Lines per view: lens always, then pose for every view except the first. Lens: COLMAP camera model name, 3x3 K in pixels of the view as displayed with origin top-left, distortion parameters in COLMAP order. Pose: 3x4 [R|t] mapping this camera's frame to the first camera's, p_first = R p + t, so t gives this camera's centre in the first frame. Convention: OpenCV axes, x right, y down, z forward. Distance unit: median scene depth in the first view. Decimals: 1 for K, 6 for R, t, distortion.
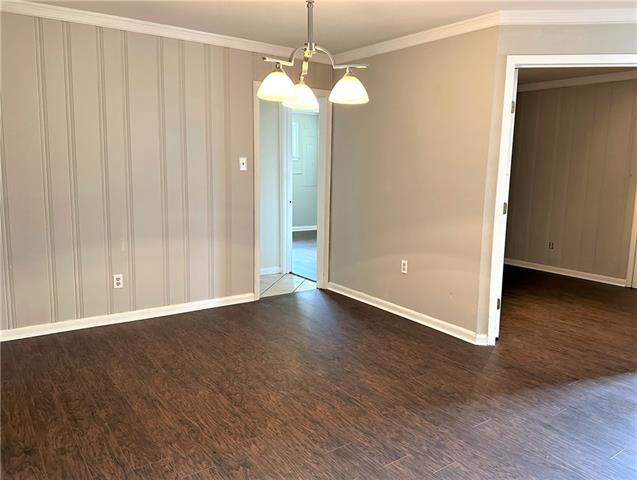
lens RADIAL K [[532.9, 0, 318.5], [0, 532.9, 240.0], [0, 0, 1]] dist [0.125132, -0.002480]
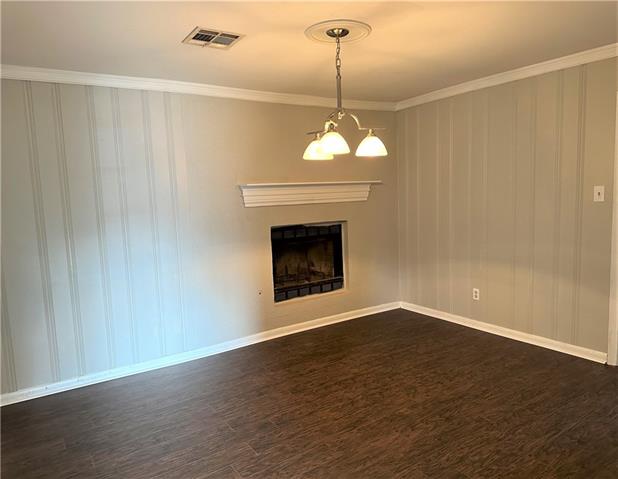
lens RADIAL K [[460.2, 0, 309.0], [0, 460.2, 239.5], [0, 0, 1]] dist [0.036394, -0.005601]
pose [[-0.060834, 0.088809, -0.994189, 0.830844], [-0.106787, 0.989738, 0.094946, -0.127434], [0.992419, 0.111942, -0.050726, 0.827813]]
